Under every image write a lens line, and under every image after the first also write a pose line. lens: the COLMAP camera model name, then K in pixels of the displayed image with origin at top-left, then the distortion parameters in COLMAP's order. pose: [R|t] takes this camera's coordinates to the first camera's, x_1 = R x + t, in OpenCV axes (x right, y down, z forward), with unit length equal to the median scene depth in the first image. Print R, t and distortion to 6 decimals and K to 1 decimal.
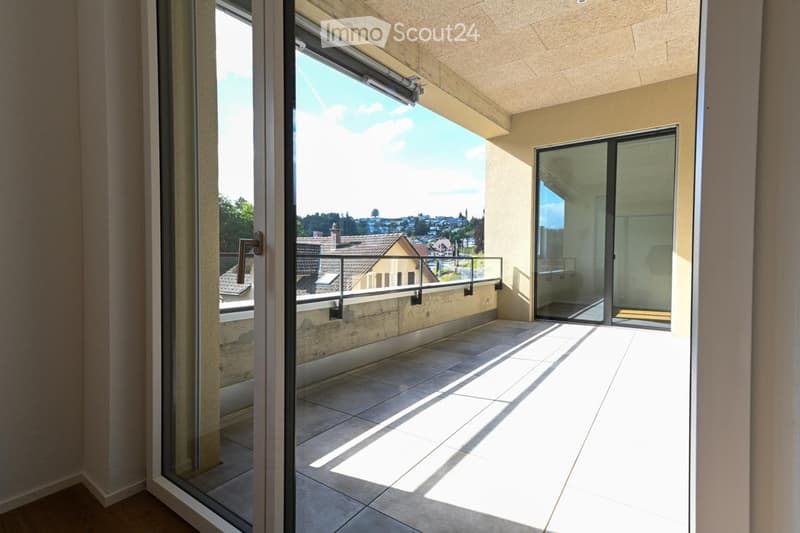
lens RADIAL K [[389.2, 0, 404.5], [0, 389.2, 265.4], [0, 0, 1]] dist [0.015246, -0.000158]
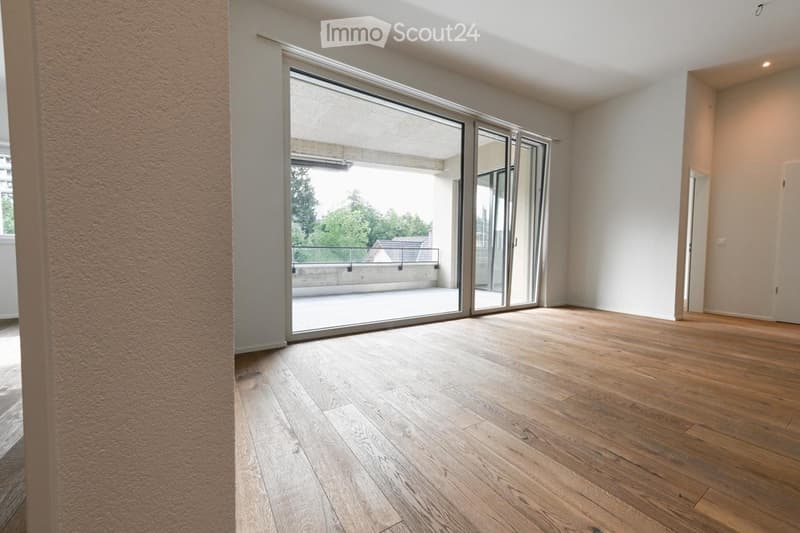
lens RADIAL K [[319.0, 0, 403.4], [0, 319.0, 267.9], [0, 0, 1]] dist [-0.000679, -0.000147]
pose [[0.928254, 0.019999, -0.371410, 0.674970], [-0.009500, 0.999502, 0.030076, 0.023453], [0.371827, -0.024390, 0.927982, -0.323658]]
